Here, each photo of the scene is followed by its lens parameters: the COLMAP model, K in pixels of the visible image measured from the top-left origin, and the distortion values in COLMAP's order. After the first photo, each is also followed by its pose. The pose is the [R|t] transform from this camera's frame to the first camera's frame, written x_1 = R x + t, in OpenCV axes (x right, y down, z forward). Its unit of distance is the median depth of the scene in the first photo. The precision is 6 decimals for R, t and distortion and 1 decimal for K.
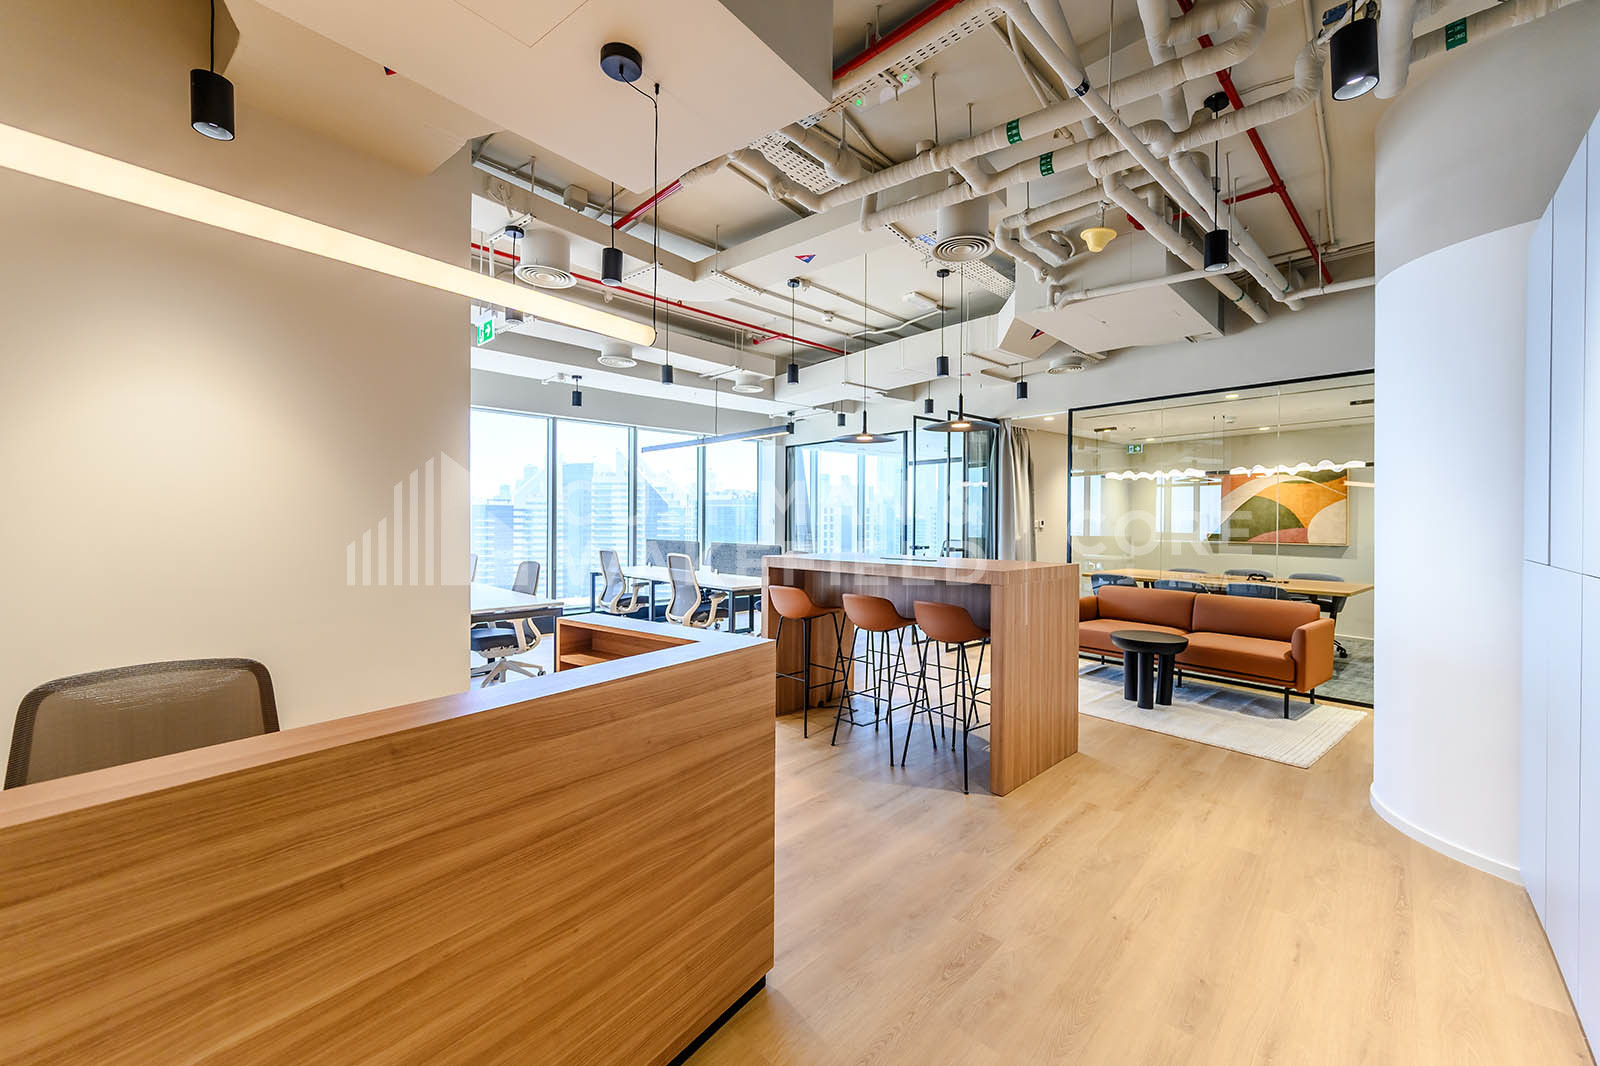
lens RADIAL K [[660.6, 0, 813.5], [0, 660.6, 528.1], [0, 0, 1]] dist [-0.002631, 0.000715]
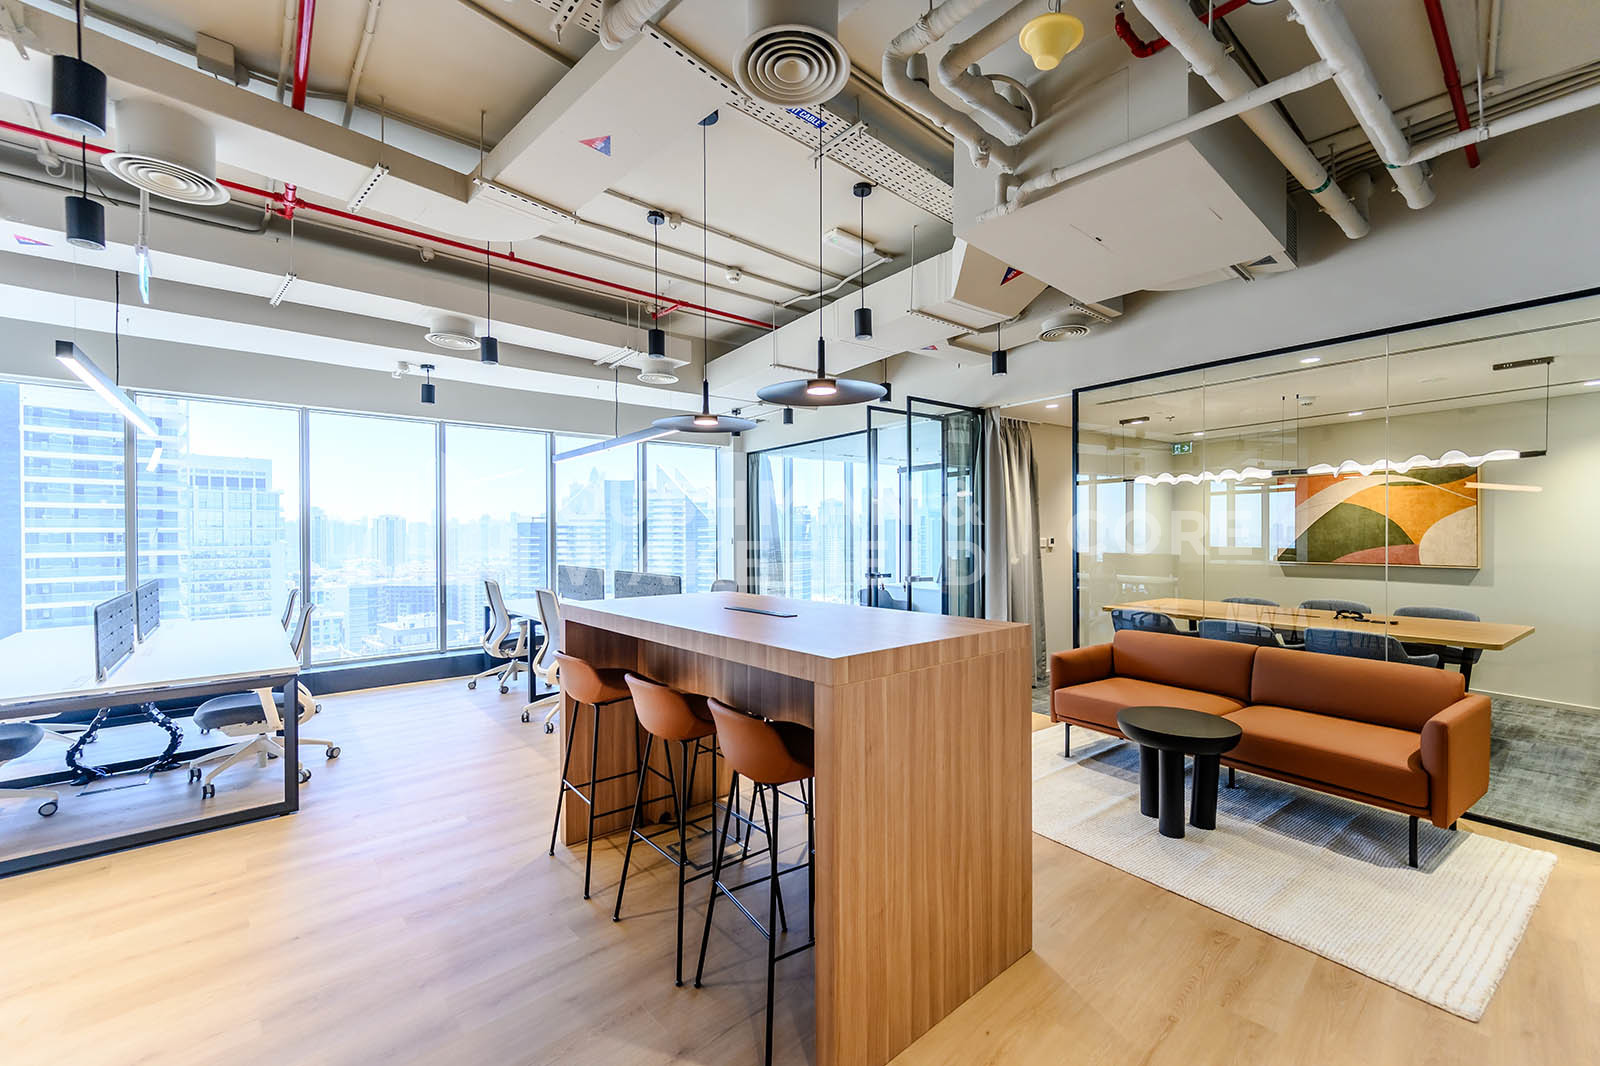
lens RADIAL K [[660.6, 0, 785.6], [0, 660.6, 541.4], [0, 0, 1]] dist [-0.002631, 0.000715]
pose [[0.994494, -0.008496, -0.104445, 0.158391], [0.008406, 0.999964, -0.001306, -0.012884], [0.104452, 0.000421, 0.994530, 0.256267]]
